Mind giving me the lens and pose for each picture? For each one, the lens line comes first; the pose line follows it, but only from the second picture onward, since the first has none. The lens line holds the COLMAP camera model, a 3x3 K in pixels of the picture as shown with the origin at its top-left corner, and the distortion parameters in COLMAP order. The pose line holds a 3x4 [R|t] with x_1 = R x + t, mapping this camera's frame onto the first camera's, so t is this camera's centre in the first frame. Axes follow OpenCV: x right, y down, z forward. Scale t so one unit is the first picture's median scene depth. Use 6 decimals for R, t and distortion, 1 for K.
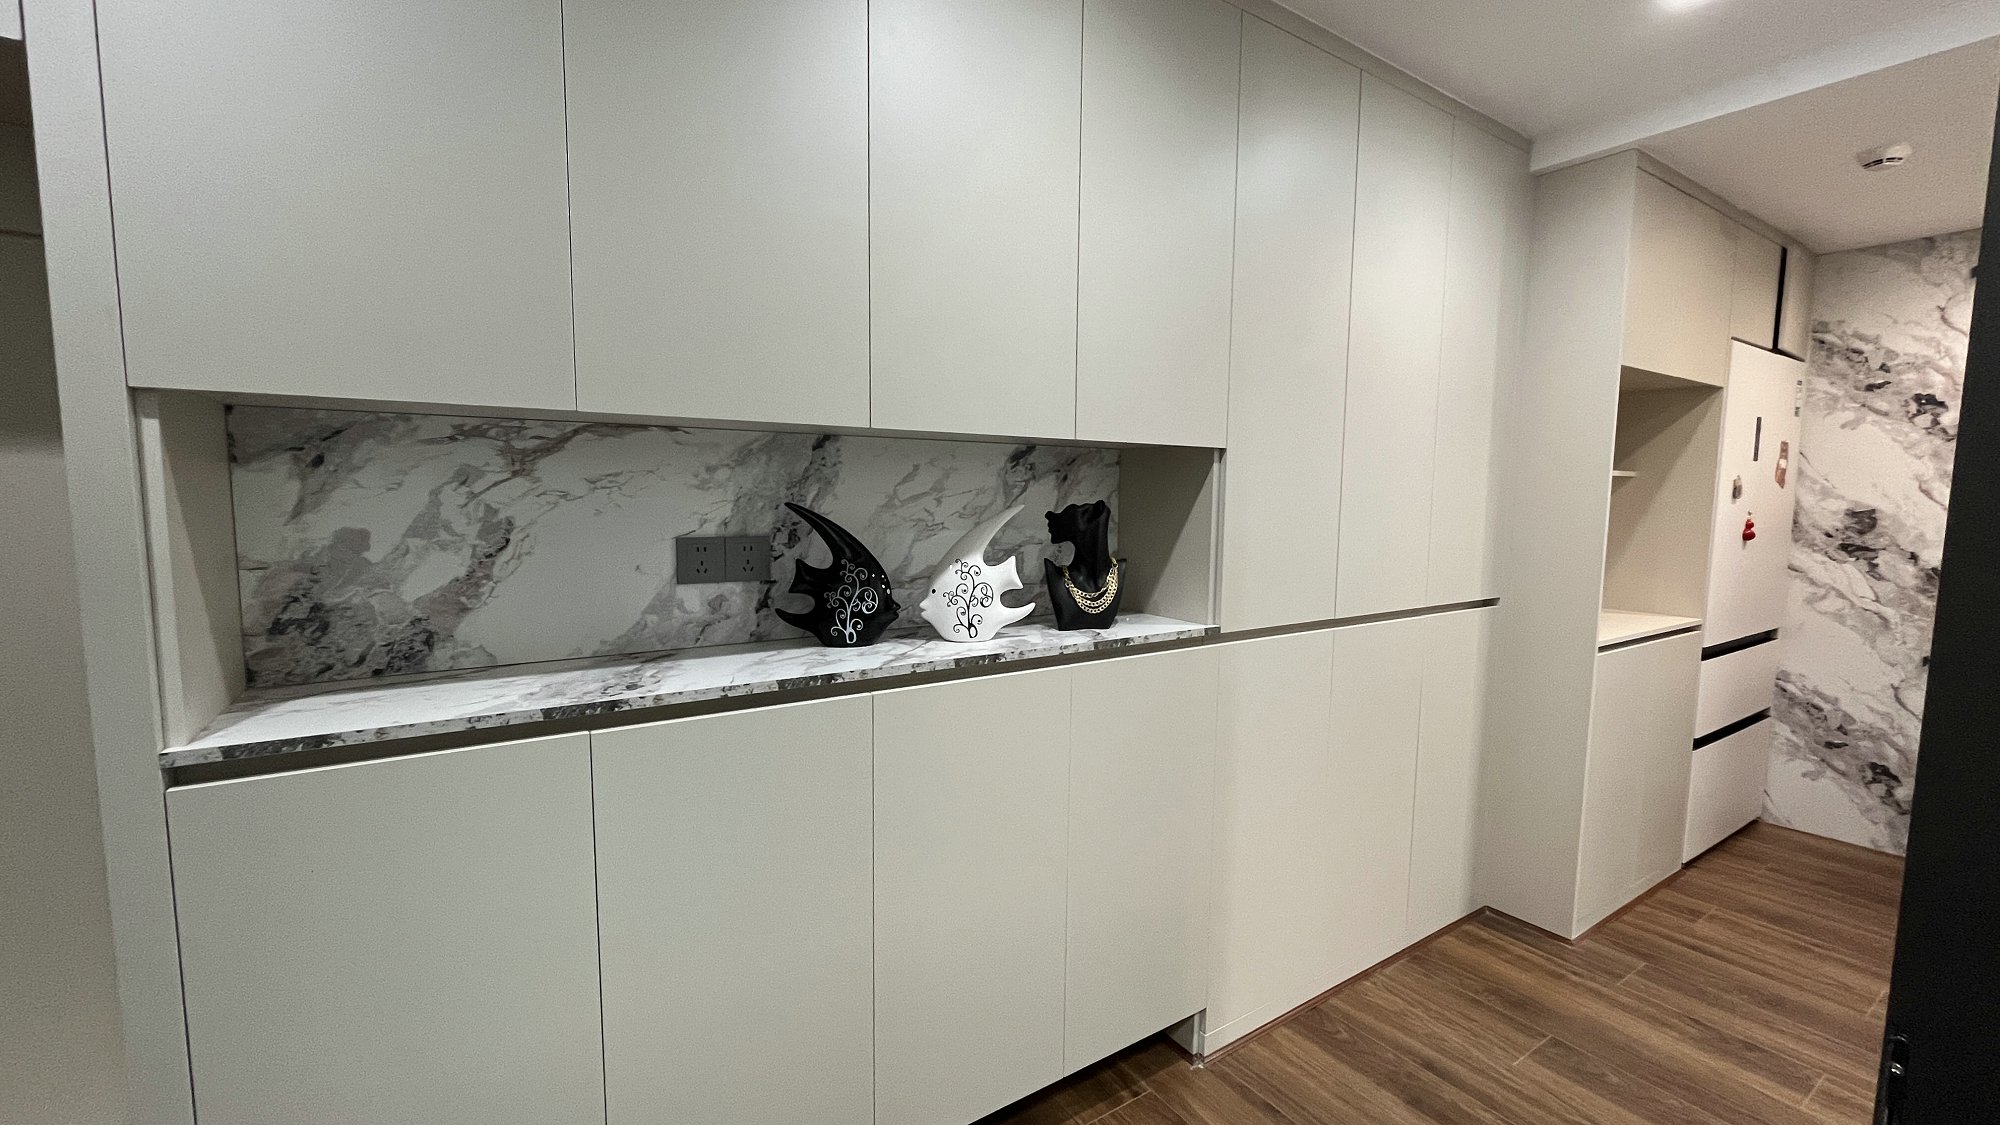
lens RADIAL K [[805.4, 0, 1000.7], [0, 805.4, 568.2], [0, 0, 1]] dist [0.000114, -0.000359]
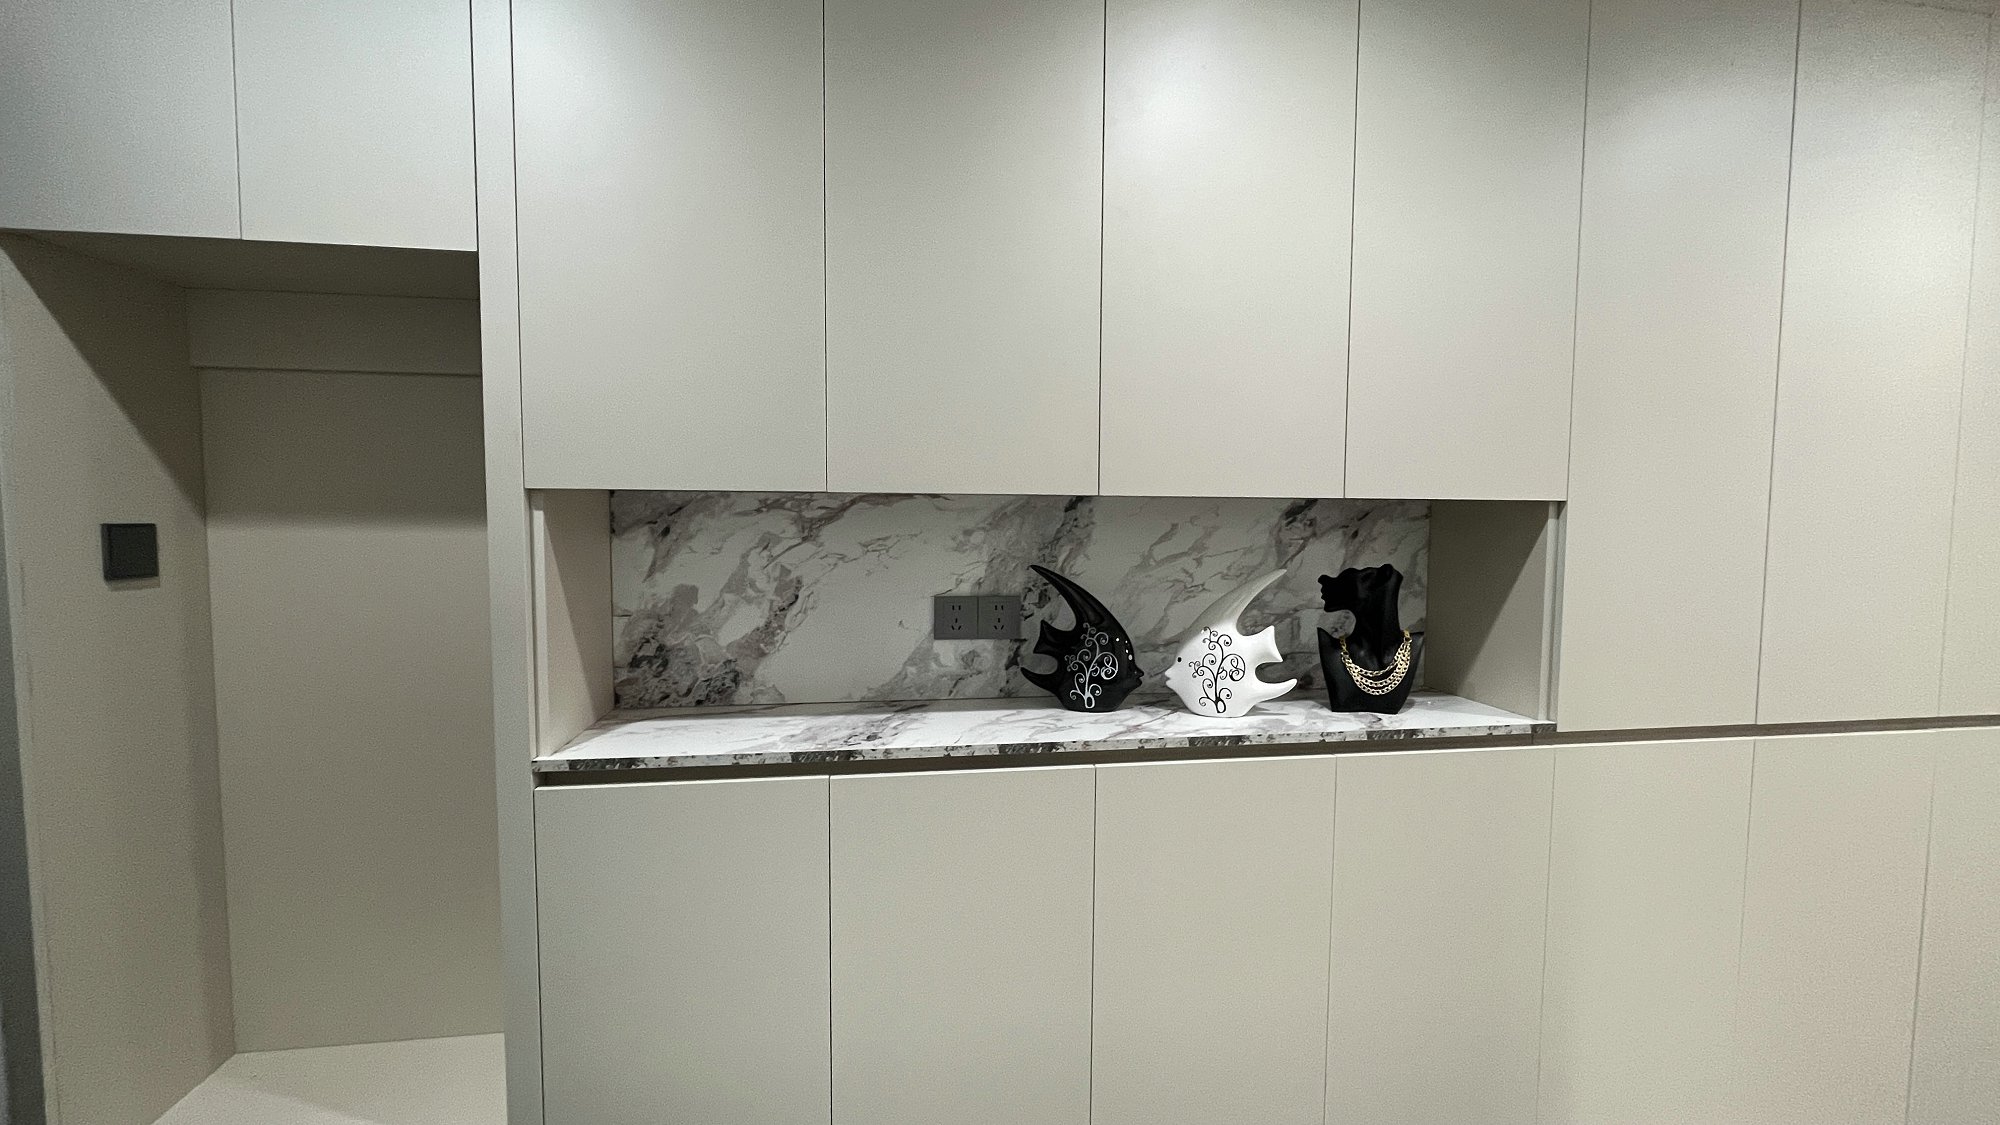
lens RADIAL K [[805.4, 0, 1004.0], [0, 805.4, 572.8], [0, 0, 1]] dist [0.000114, -0.000359]
pose [[0.911819, 0.023156, -0.409939, 0.103219], [-0.036876, 0.998992, -0.025593, -0.037835], [0.408933, 0.038453, 0.911754, 0.046246]]
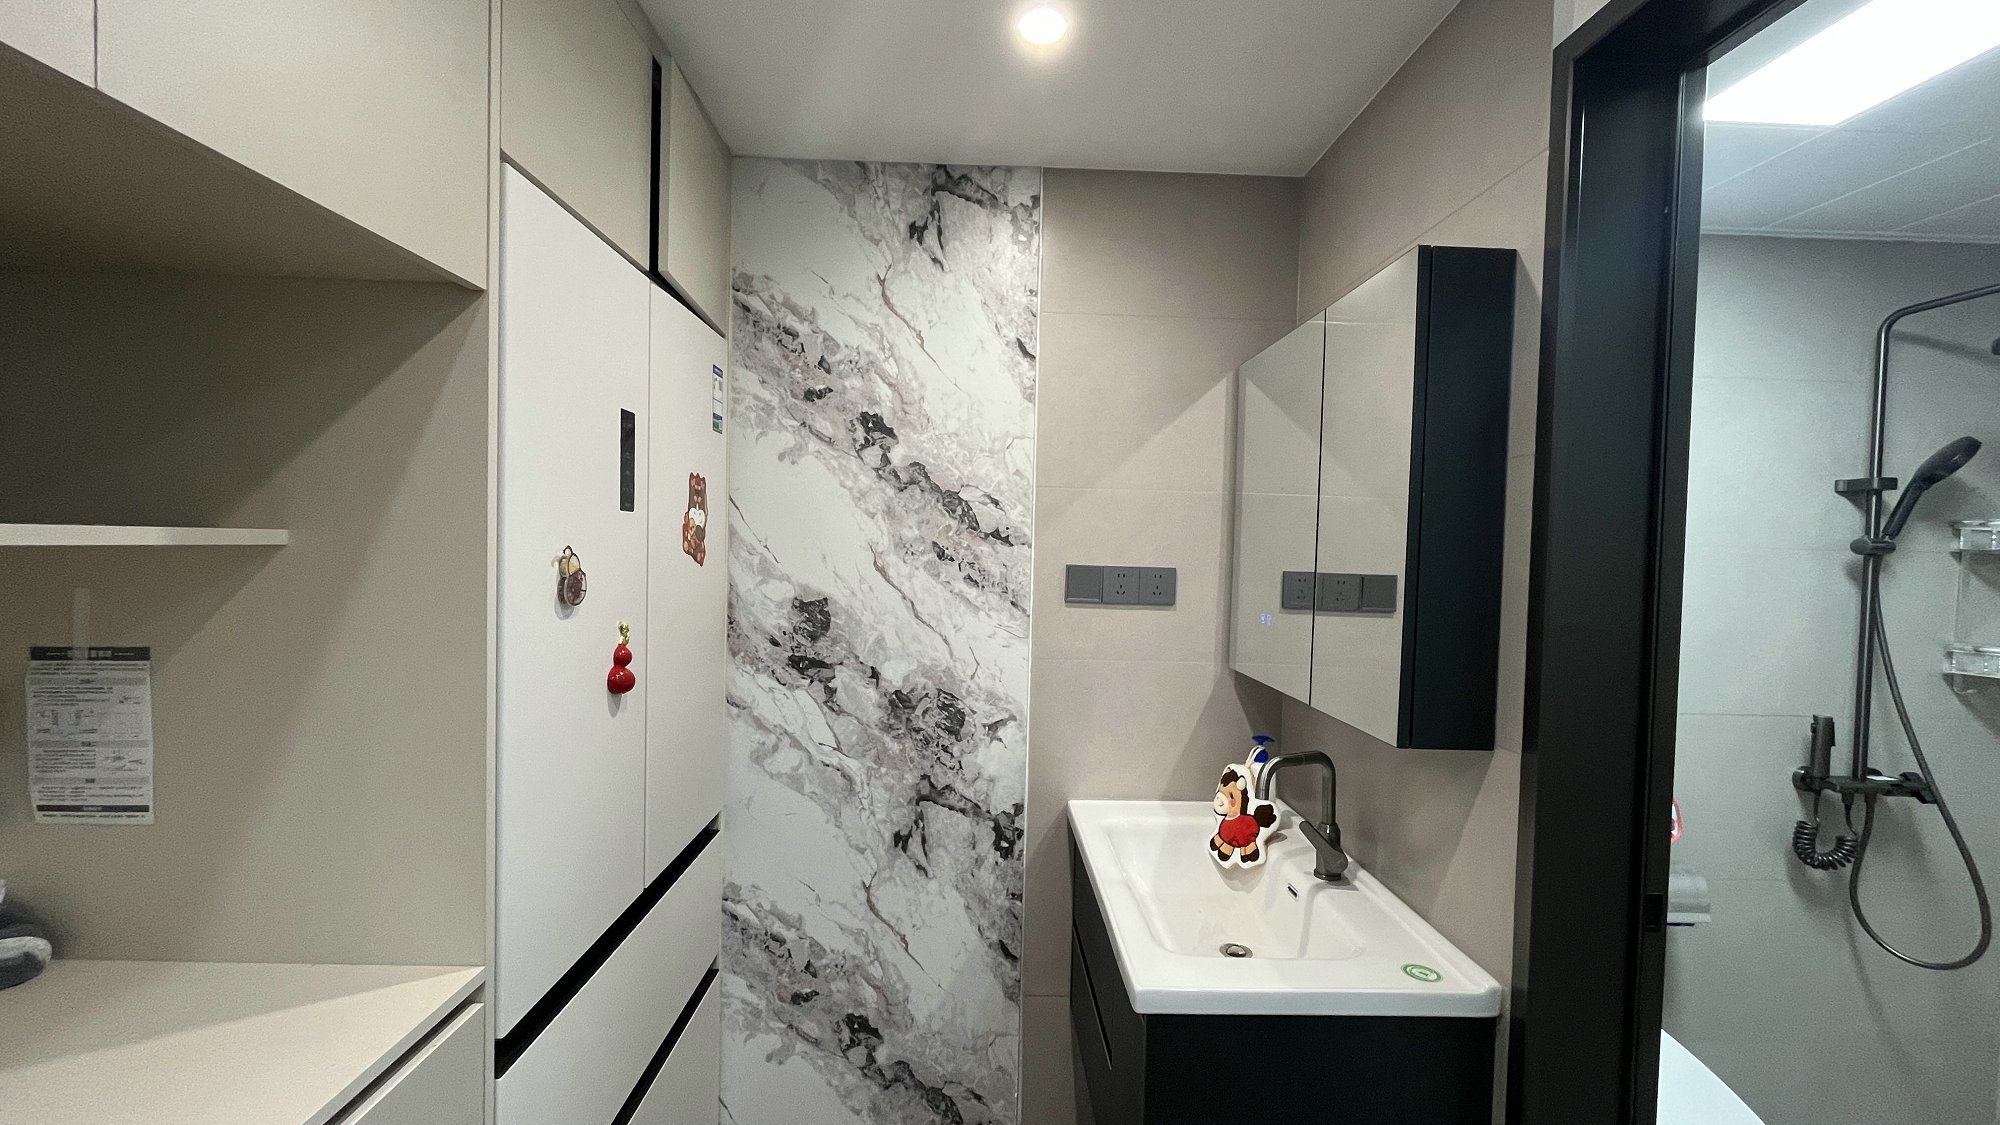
lens RADIAL K [[805.4, 0, 1003.5], [0, 805.4, 570.3], [0, 0, 1]] dist [0.000114, -0.000359]
pose [[0.520336, -0.023454, 0.853639, 1.134504], [0.059957, 0.998159, -0.009122, -0.142753], [-0.851854, 0.055928, 0.520785, 1.013526]]
